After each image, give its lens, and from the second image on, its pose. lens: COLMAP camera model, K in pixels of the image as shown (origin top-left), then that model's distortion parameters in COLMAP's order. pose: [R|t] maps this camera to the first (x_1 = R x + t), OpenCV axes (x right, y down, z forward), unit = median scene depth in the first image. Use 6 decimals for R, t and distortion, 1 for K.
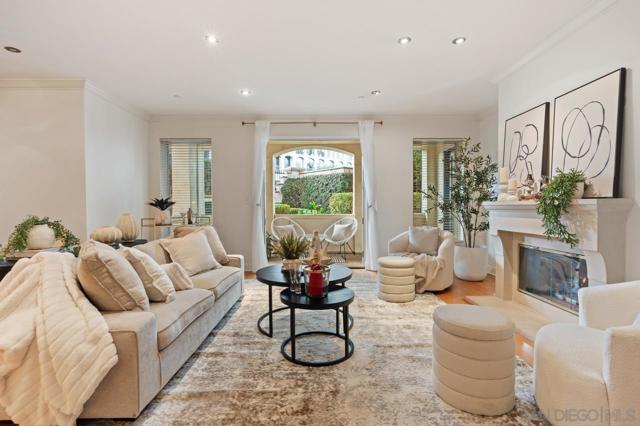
lens RADIAL K [[308.6, 0, 320.0], [0, 308.6, 212.7], [0, 0, 1]] dist [-0.001955, -0.000180]
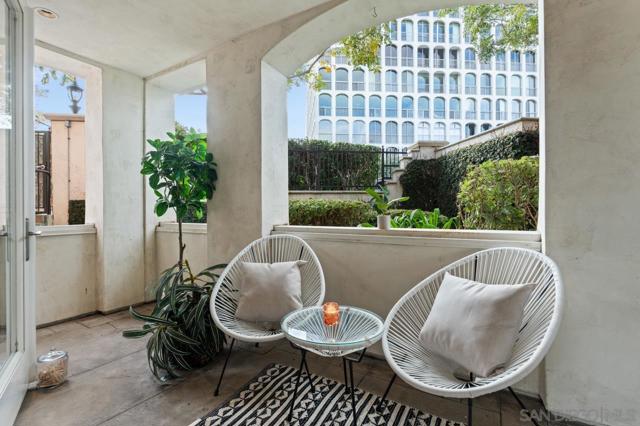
lens RADIAL K [[297.9, 0, 321.6], [0, 297.9, 208.5], [0, 0, 1]] dist [-0.002011, -0.000180]
pose [[0.848490, -0.001417, -0.529209, 0.199690], [-0.010718, 0.999745, -0.019862, -0.019172], [0.529102, 0.022525, 0.848259, 1.651039]]
